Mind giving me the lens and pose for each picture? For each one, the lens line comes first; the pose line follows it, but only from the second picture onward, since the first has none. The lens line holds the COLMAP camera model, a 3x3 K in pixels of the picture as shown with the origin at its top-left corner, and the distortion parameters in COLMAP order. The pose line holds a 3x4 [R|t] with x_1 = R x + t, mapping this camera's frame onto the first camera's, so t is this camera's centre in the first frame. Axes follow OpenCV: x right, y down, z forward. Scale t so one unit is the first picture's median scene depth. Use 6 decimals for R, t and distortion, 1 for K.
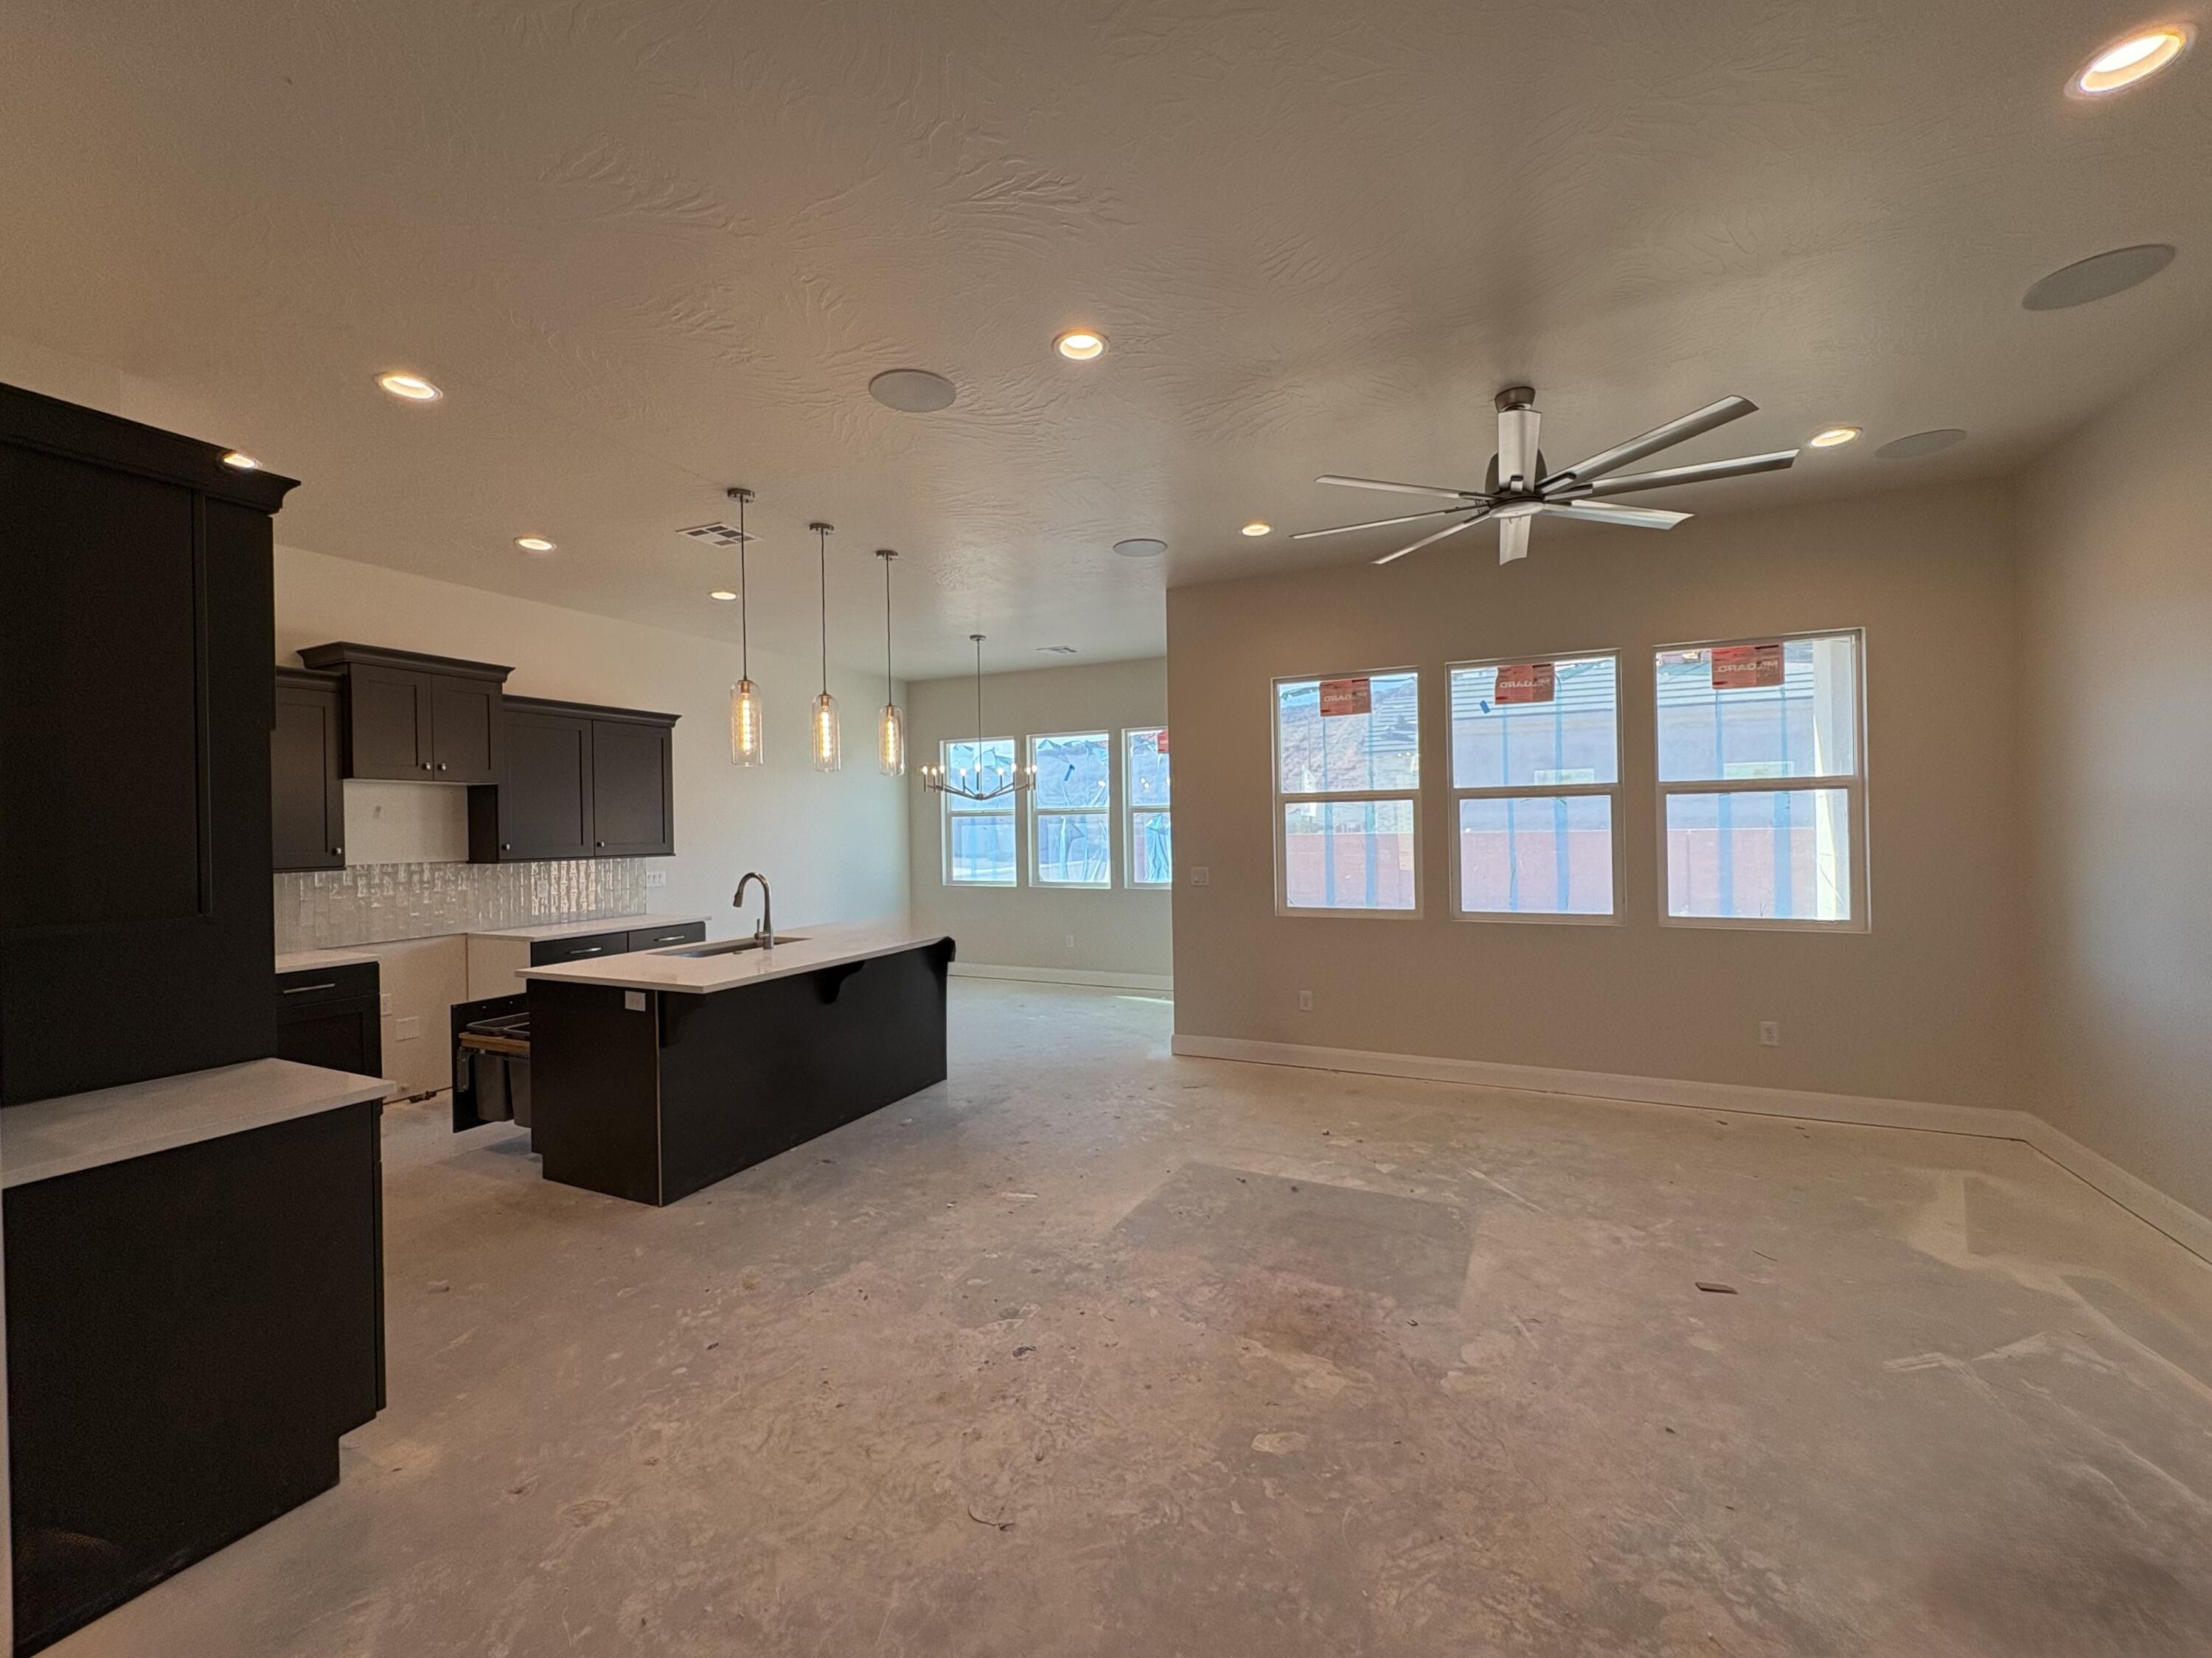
lens RADIAL K [[894.1, 0, 1106.0], [0, 894.1, 829.0], [0, 0, 1]] dist [-0.002842, -0.000092]
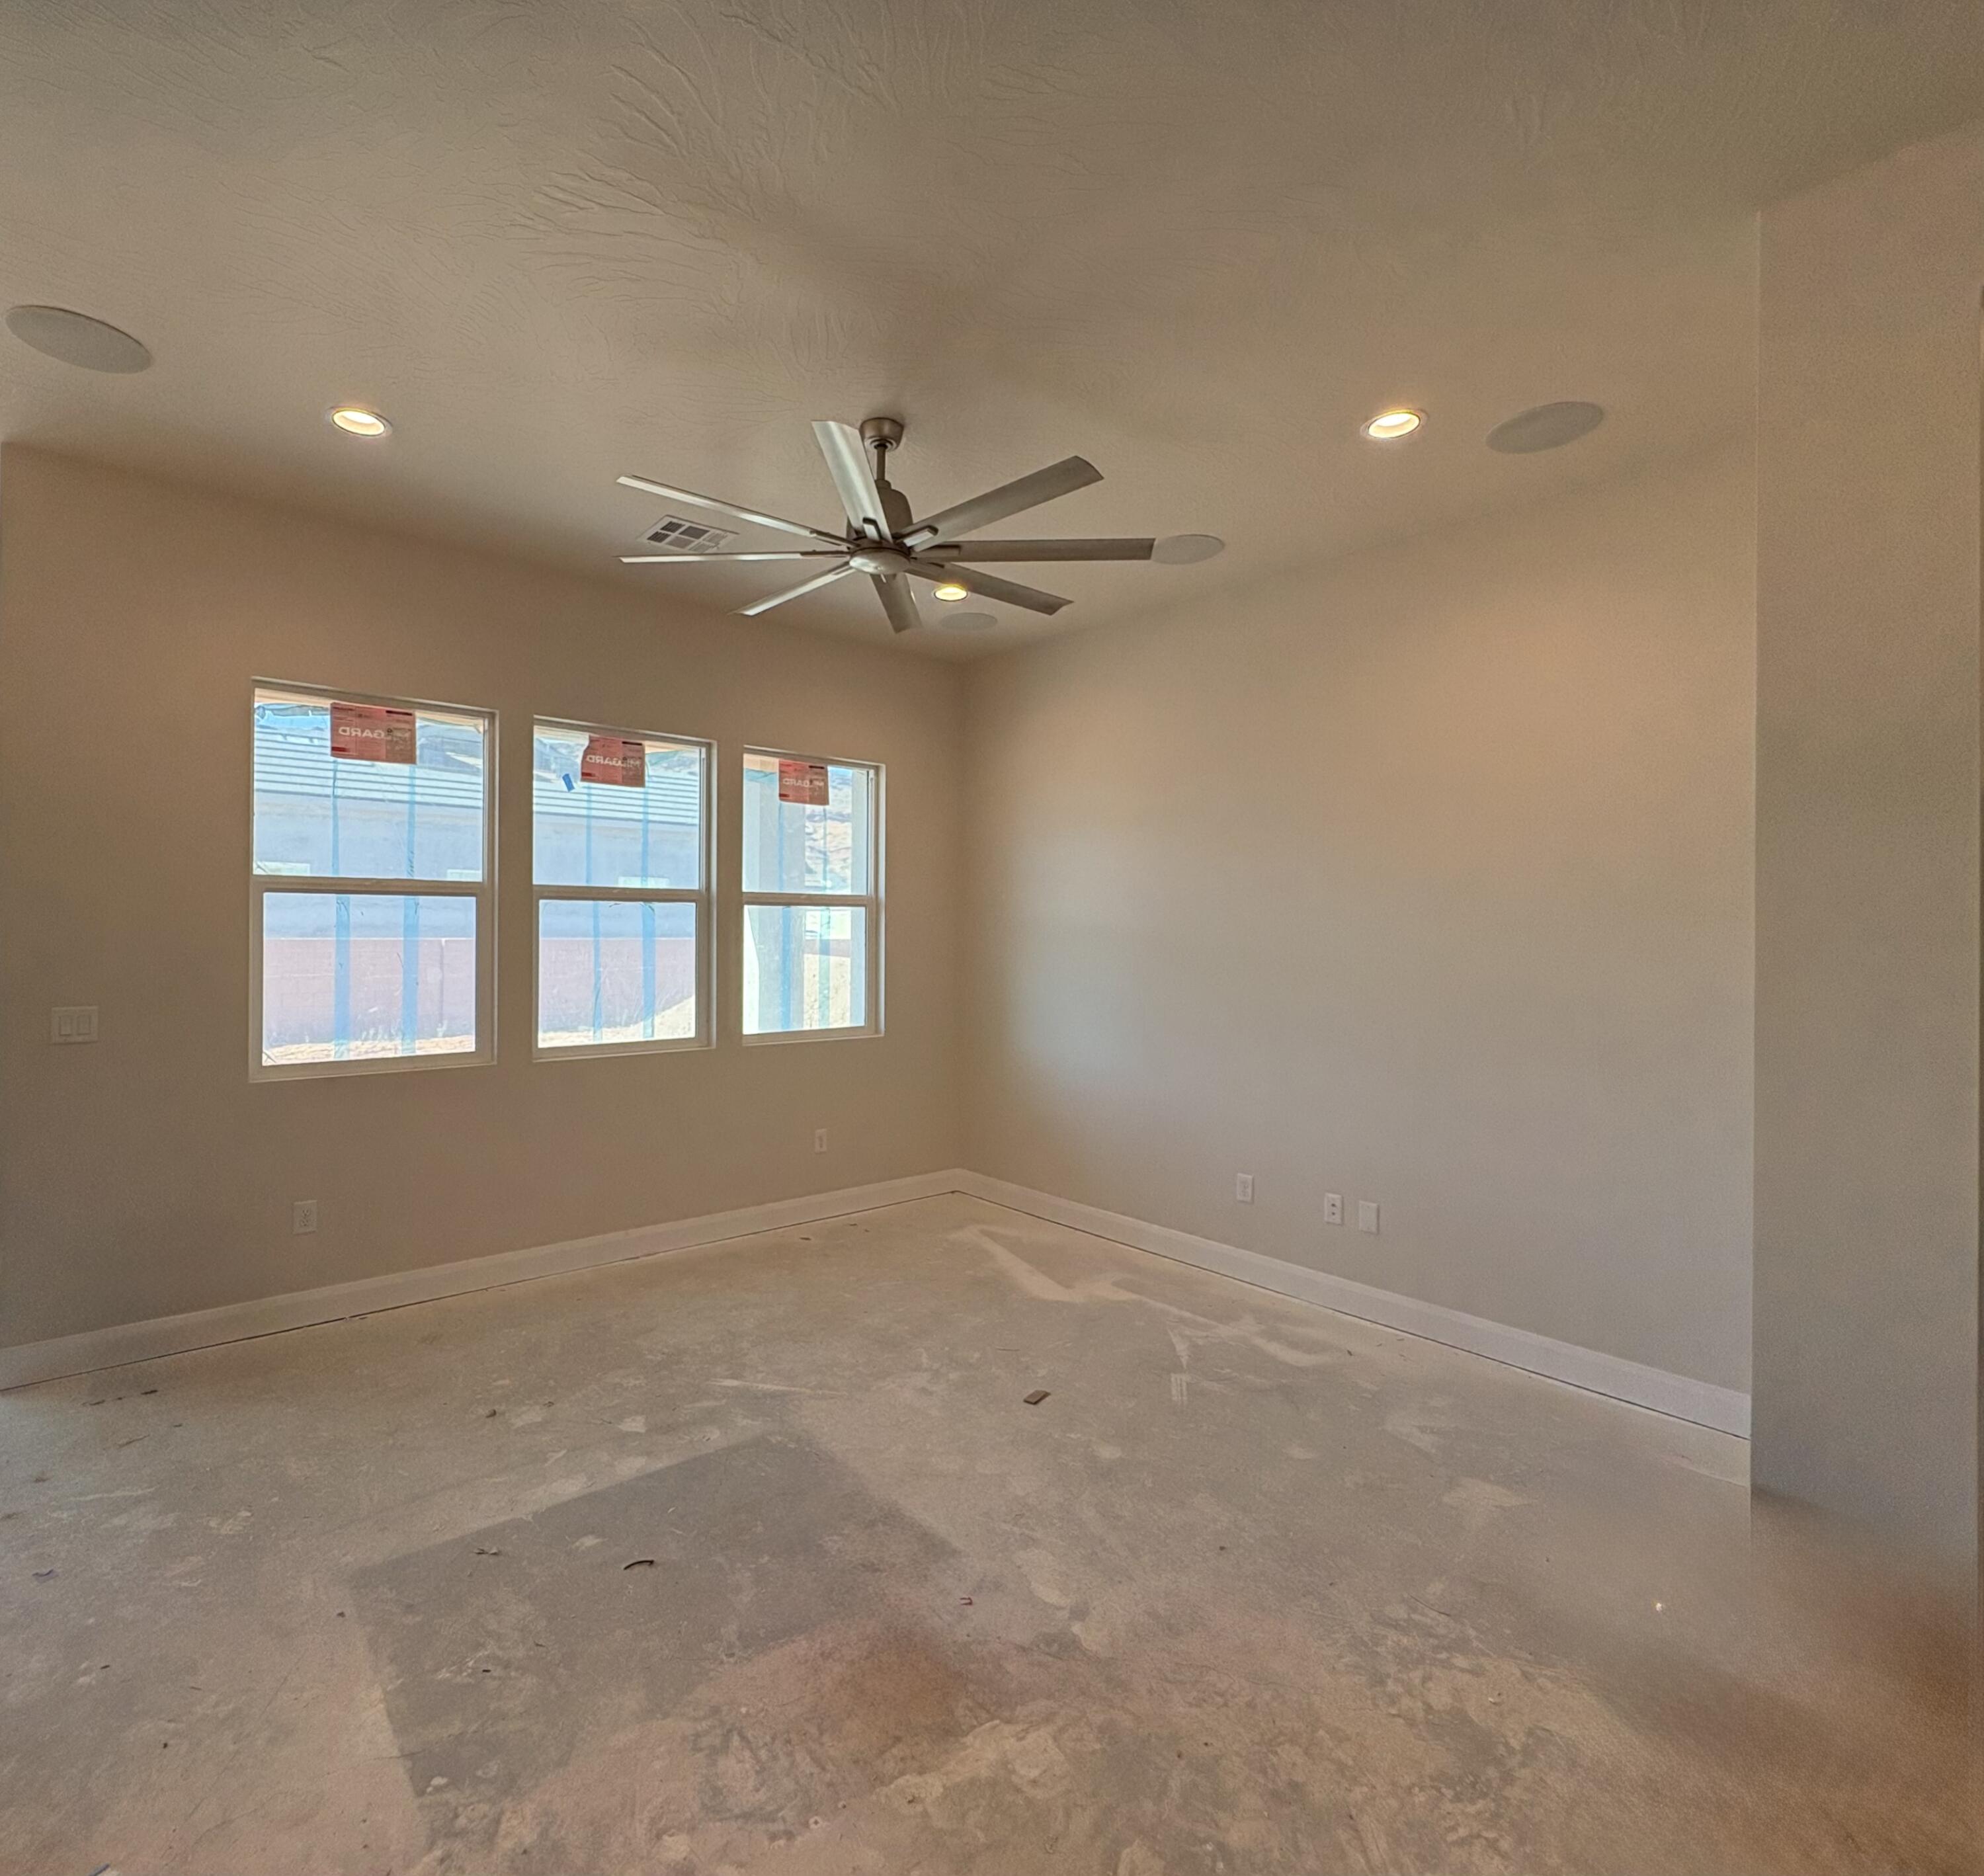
lens RADIAL K [[995.0, 0, 989.5], [0, 995.0, 931.1], [0, 0, 1]] dist [-0.002079, 0.001911]
pose [[0.431531, 0.018996, 0.901898, -0.248708], [-0.015615, 0.999786, -0.013587, -0.001274], [-0.901963, -0.008220, 0.431735, 0.372515]]
